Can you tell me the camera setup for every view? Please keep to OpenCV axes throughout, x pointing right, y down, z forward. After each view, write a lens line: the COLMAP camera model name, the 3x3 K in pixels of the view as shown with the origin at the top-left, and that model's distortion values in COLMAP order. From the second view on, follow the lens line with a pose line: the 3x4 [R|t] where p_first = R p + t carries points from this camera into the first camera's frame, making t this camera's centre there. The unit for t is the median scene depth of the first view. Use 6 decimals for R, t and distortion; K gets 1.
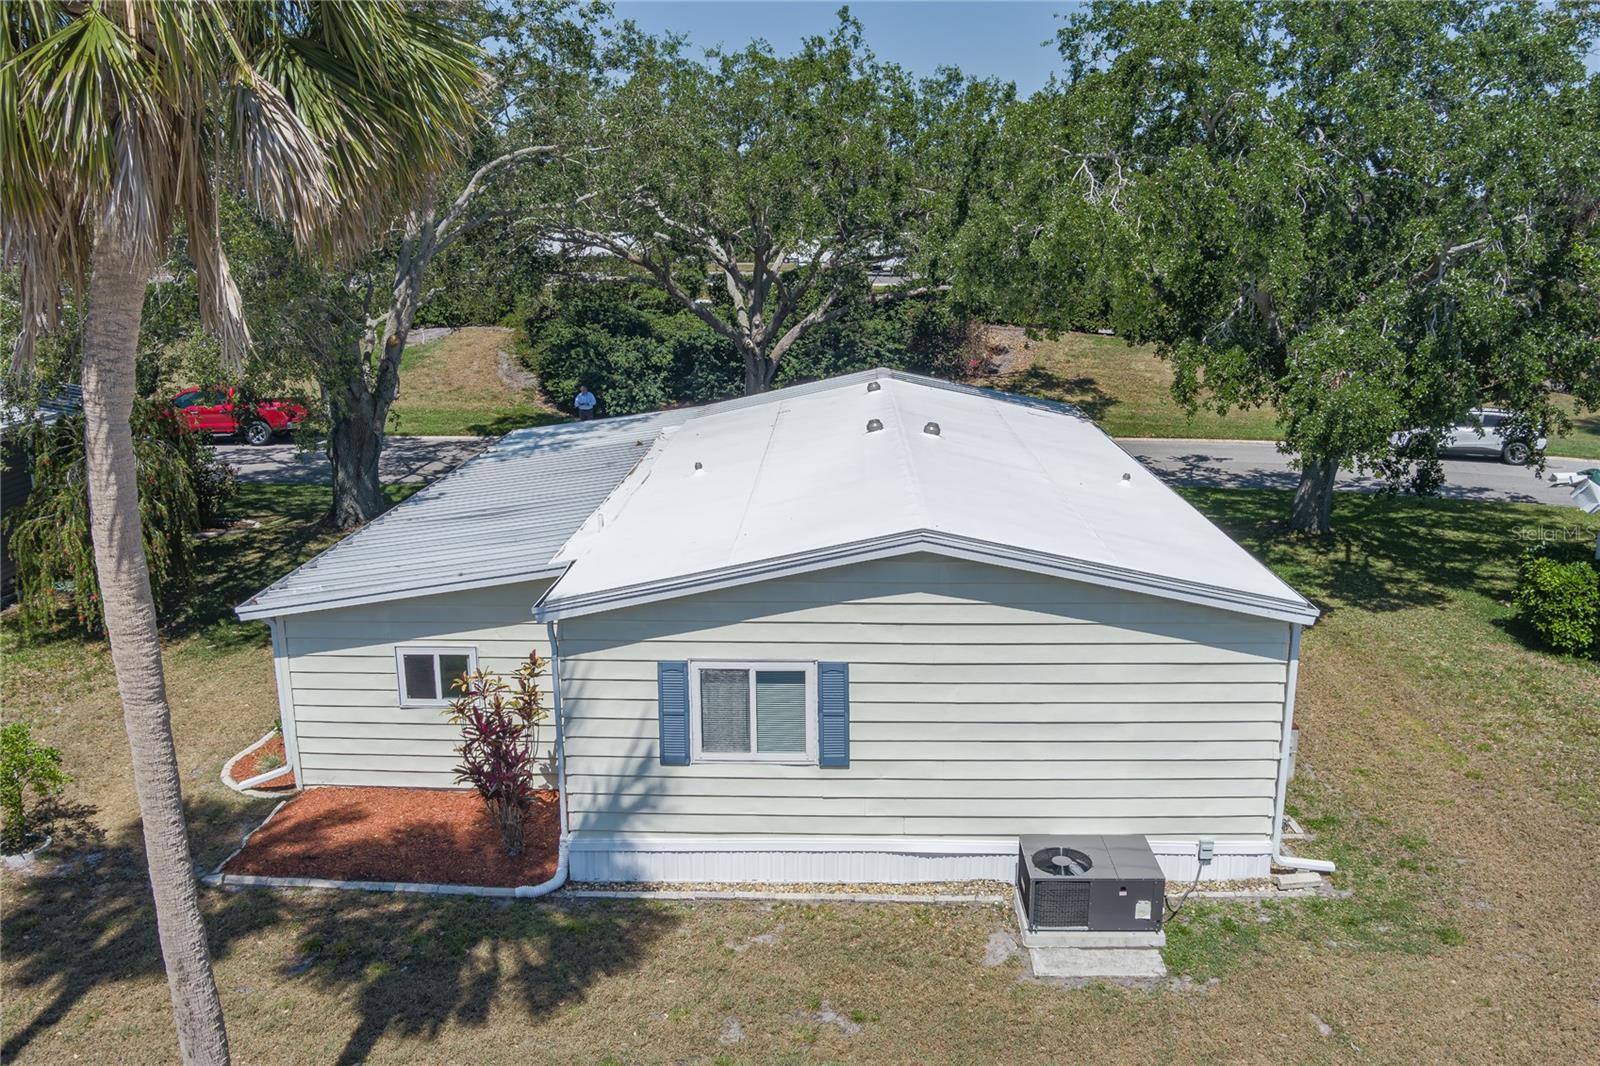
lens RADIAL K [[1350.1, 0, 788.4], [0, 1350.1, 579.2], [0, 0, 1]] dist [-0.097823, 0.036983]
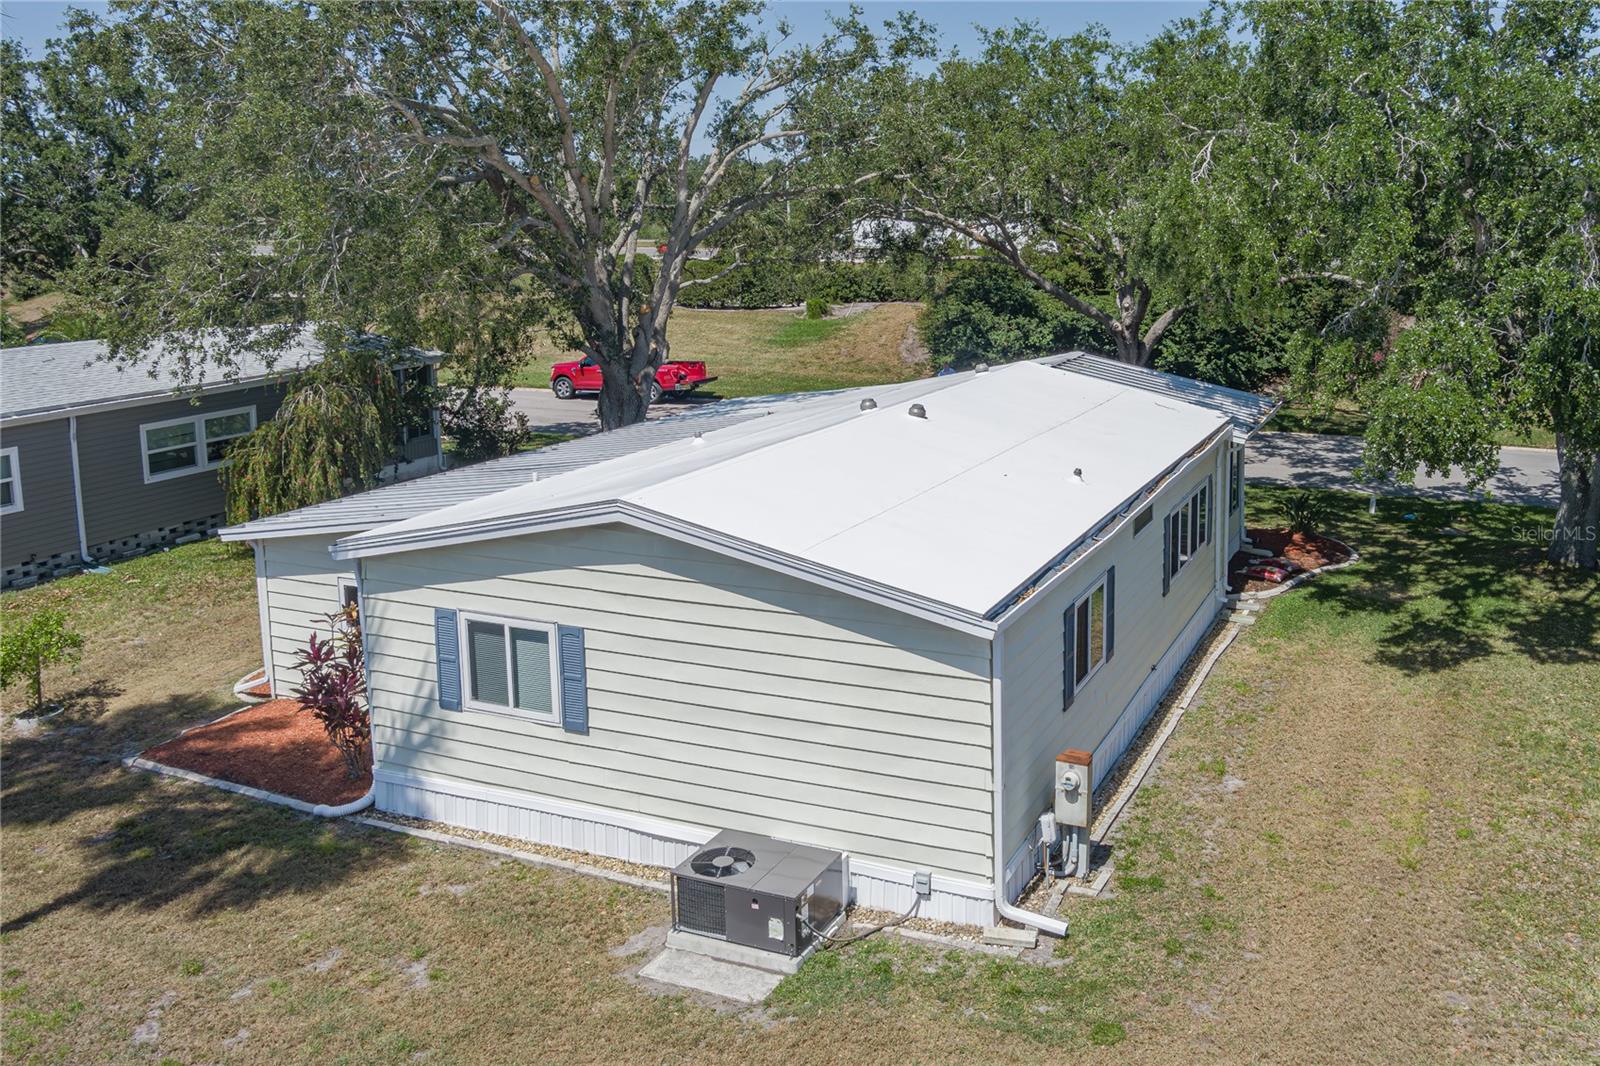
lens RADIAL K [[1400.6, 0, 971.3], [0, 1400.6, 434.9], [0, 0, 1]] dist [-0.048164, -0.006657]
pose [[0.936743, 0.055209, -0.345636, 0.656753], [-0.088402, 0.992785, -0.081008, -0.022325], [0.338670, 0.106439, 0.934865, 0.106549]]
